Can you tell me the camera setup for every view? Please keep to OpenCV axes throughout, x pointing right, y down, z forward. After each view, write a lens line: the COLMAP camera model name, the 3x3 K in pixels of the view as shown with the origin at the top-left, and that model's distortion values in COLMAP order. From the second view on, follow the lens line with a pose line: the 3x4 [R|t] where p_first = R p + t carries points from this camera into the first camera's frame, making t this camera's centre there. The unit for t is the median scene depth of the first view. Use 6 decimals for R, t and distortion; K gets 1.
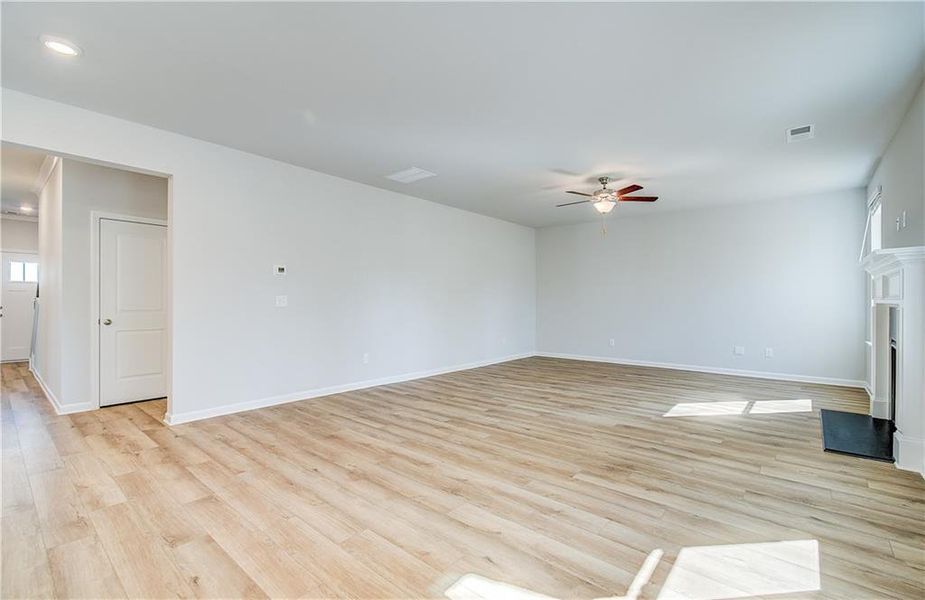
lens RADIAL K [[405.0, 0, 459.3], [0, 405.0, 300.5], [0, 0, 1]] dist [-0.006108, 0.005010]
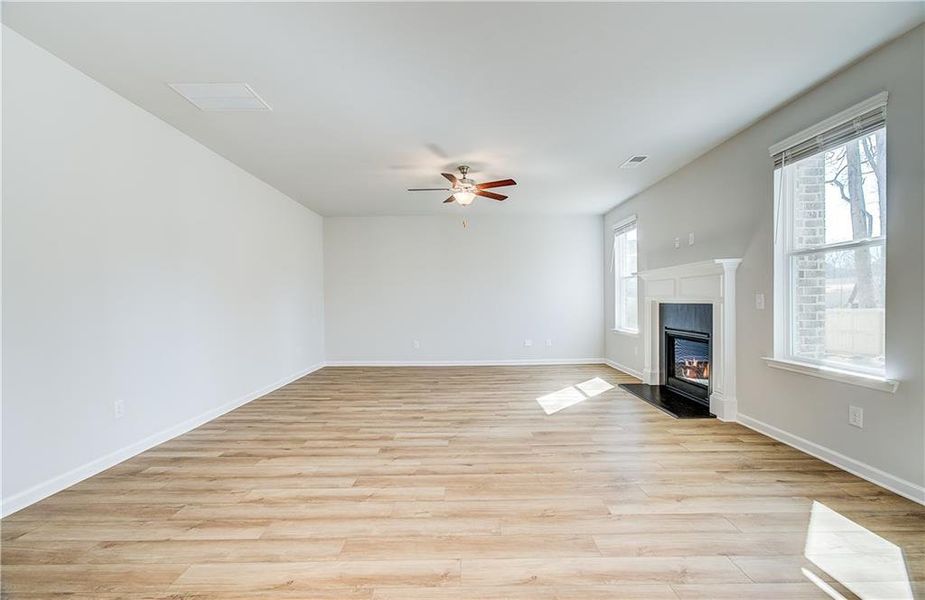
lens RADIAL K [[405.0, 0, 463.3], [0, 405.0, 302.4], [0, 0, 1]] dist [-0.006108, 0.005010]
pose [[0.755046, -0.009715, 0.655600, -0.349936], [0.007863, 0.999952, 0.005762, 0.000874], [-0.655625, 0.000805, 0.755086, 0.421404]]
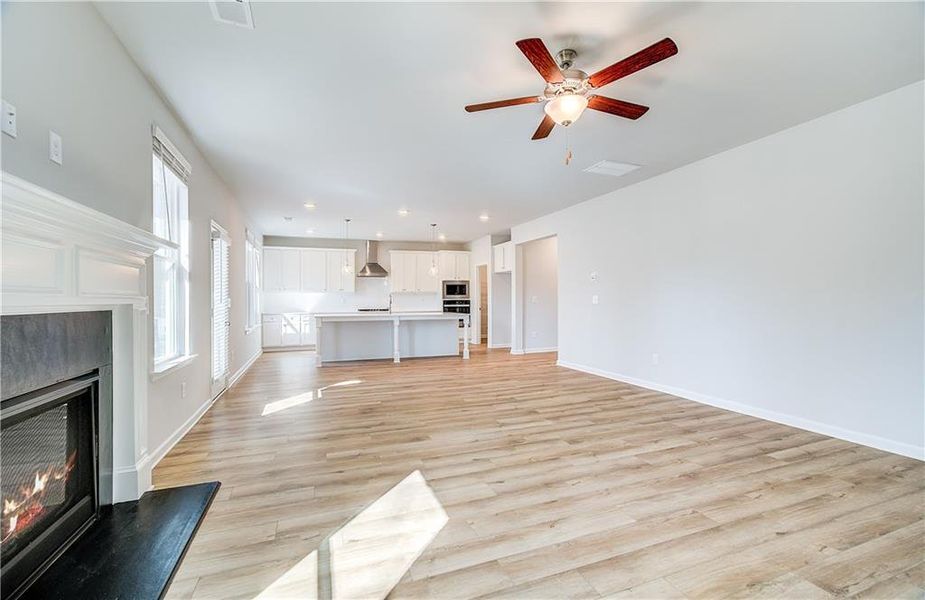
lens RADIAL K [[405.0, 0, 469.3], [0, 405.0, 306.0], [0, 0, 1]] dist [-0.006108, 0.005010]
pose [[-0.466195, 0.014758, -0.884559, 1.187567], [0.007656, 0.999891, 0.012647, 0.006812], [0.884649, -0.000876, -0.466257, 1.562928]]
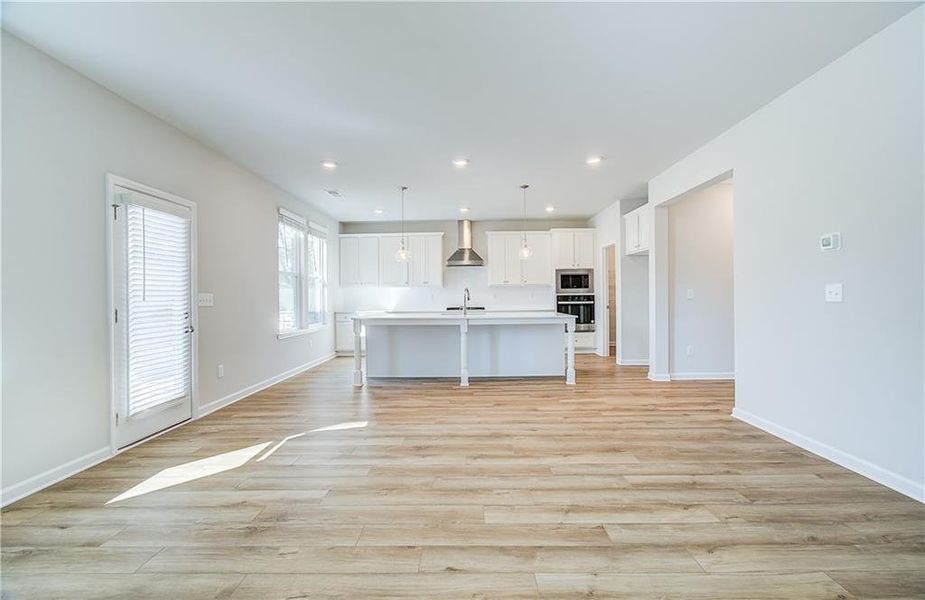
lens RADIAL K [[405.0, 0, 468.8], [0, 405.0, 297.0], [0, 0, 1]] dist [-0.006108, 0.005010]
pose [[-0.758562, 0.006009, -0.651573, 0.457038], [0.009038, 0.999958, -0.001299, 0.007077], [0.651538, -0.006874, -0.758585, 1.376250]]
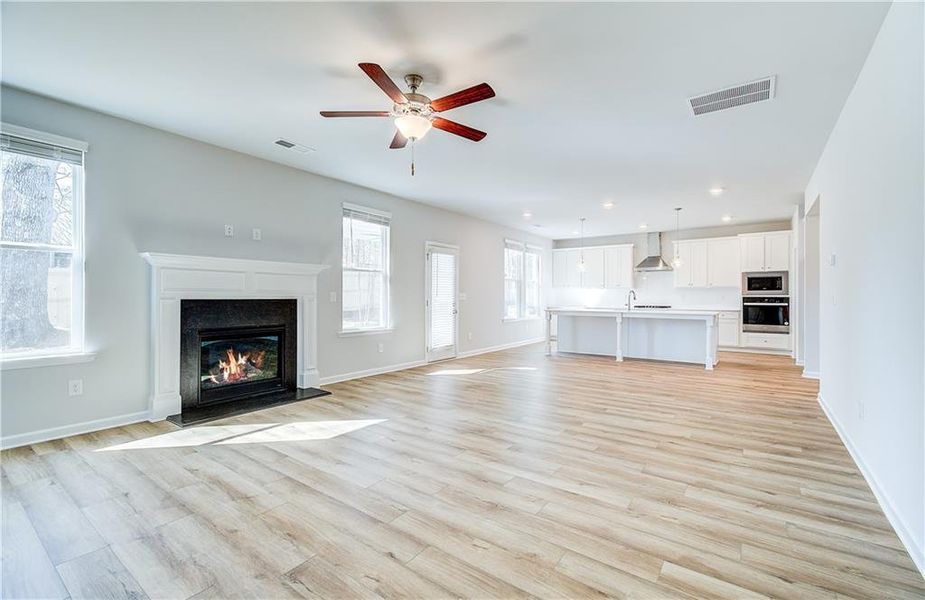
lens RADIAL K [[405.0, 0, 456.8], [0, 405.0, 295.8], [0, 0, 1]] dist [-0.006108, 0.005010]
pose [[-0.997061, -0.005439, -0.076417, 0.474228], [-0.005431, 0.999985, -0.000313, 0.003595], [0.076418, 0.000103, -0.997076, 2.182664]]
